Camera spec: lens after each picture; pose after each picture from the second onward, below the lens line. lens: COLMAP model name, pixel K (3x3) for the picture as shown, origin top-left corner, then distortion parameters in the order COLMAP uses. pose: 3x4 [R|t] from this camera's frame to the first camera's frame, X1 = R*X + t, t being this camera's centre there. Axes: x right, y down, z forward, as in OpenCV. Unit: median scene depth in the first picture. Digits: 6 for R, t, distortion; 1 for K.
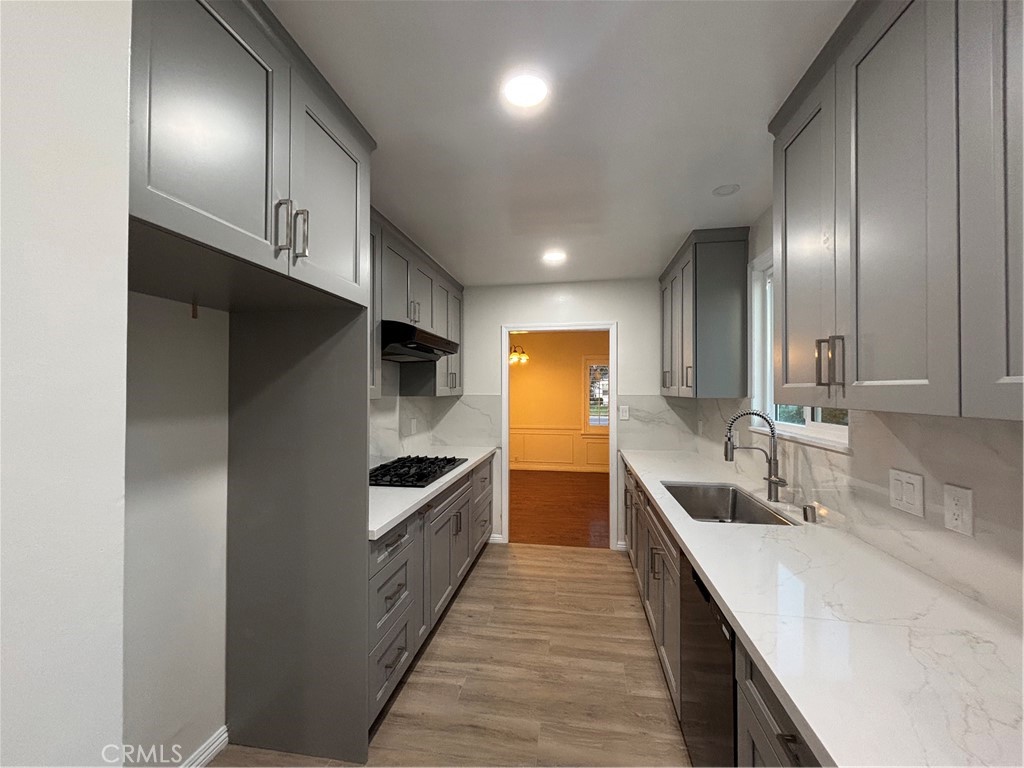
lens RADIAL K [[408.1, 0, 514.4], [0, 408.1, 387.6], [0, 0, 1]] dist [-0.001743, 0.000658]
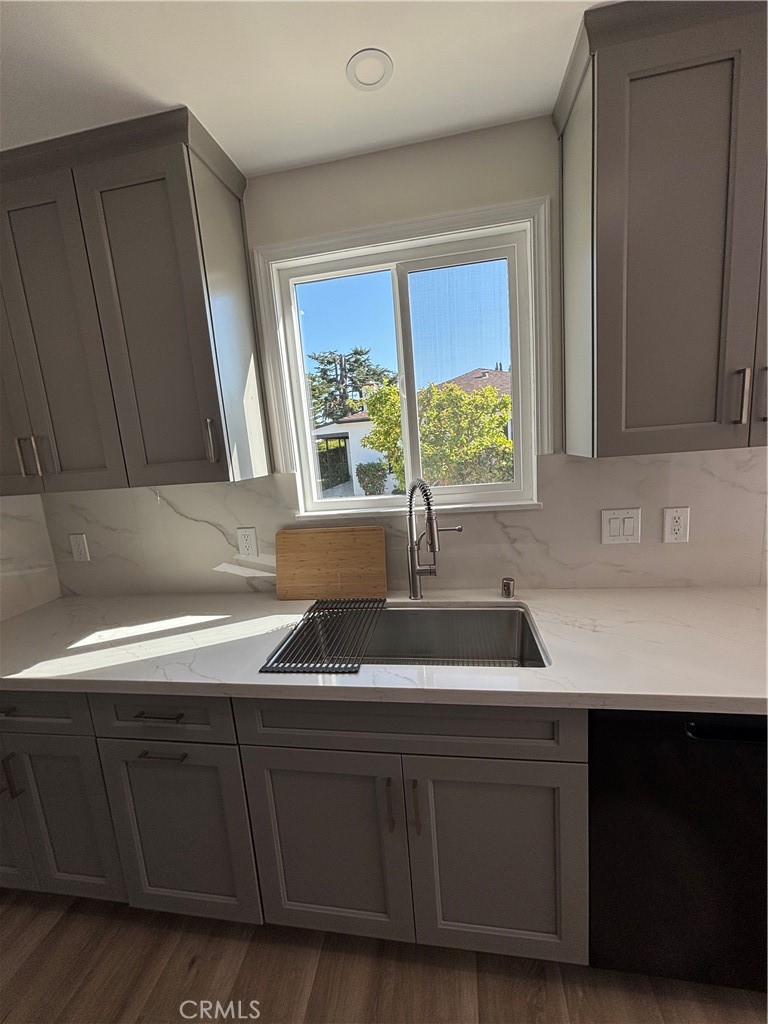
lens RADIAL K [[408.1, 0, 384.8], [0, 408.1, 513.3], [0, 0, 1]] dist [-0.001743, 0.000658]
pose [[0.010840, -0.161579, 0.986800, -0.105962], [0.069995, 0.984560, 0.160444, -0.003372], [-0.997488, 0.067332, 0.021983, 1.216394]]
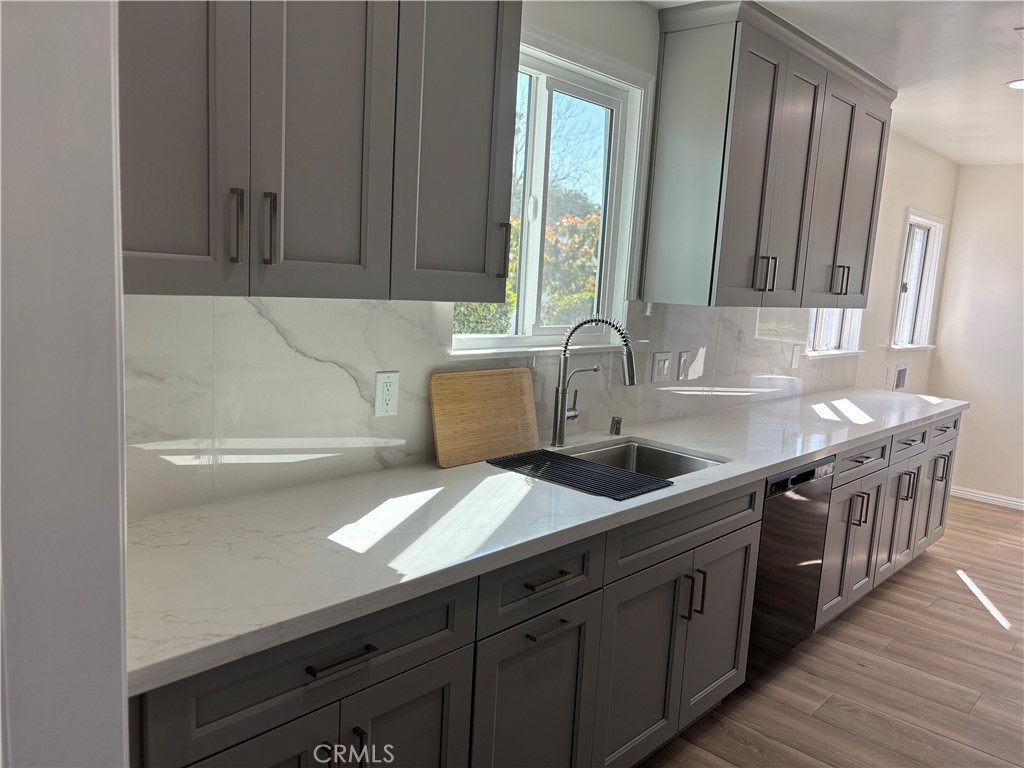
lens RADIAL K [[778.5, 0, 514.1], [0, 778.5, 389.9], [0, 0, 1]] dist [0.016725, -0.010409]
pose [[-0.824017, -0.130366, 0.551363, -0.018704], [-0.060688, 0.987878, 0.142879, 0.000916], [-0.563306, 0.084274, -0.821940, 2.482480]]
